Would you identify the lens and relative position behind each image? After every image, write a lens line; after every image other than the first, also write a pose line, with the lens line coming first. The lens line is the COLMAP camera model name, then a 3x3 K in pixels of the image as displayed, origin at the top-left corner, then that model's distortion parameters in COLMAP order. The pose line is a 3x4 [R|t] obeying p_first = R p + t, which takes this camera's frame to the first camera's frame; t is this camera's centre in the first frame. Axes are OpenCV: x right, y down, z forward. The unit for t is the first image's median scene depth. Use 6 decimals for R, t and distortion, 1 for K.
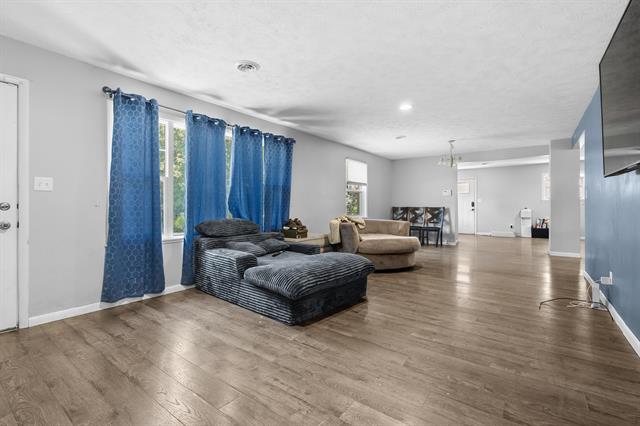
lens RADIAL K [[292.6, 0, 317.1], [0, 292.6, 203.1], [0, 0, 1]] dist [-0.000683, 0.000301]
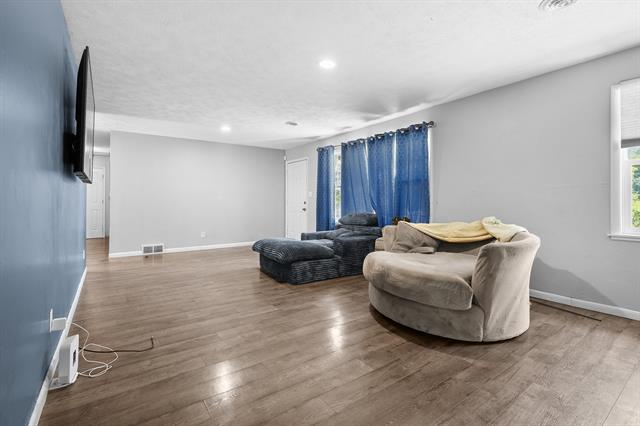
lens RADIAL K [[292.6, 0, 317.1], [0, 292.6, 203.1], [0, 0, 1]] dist [-0.000683, 0.000301]
pose [[-0.308952, 0.000932, -0.951077, 0.923994], [0.002508, 0.999997, 0.000165, 0.008490], [0.951074, -0.002335, -0.308953, 1.123100]]
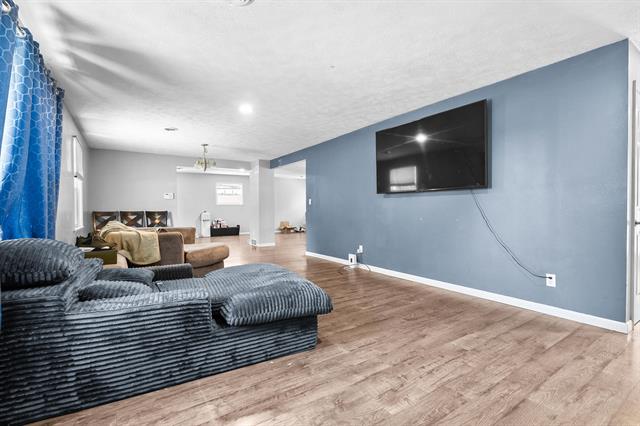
lens RADIAL K [[301.0, 0, 320.0], [0, 301.0, 213.0], [0, 0, 1]] dist [-0.003759, -0.000266]
pose [[0.329678, -0.015085, 0.943973, -0.537868], [-0.004396, 0.999837, 0.017513, 0.001530], [-0.944083, -0.009923, 0.329558, 0.404790]]
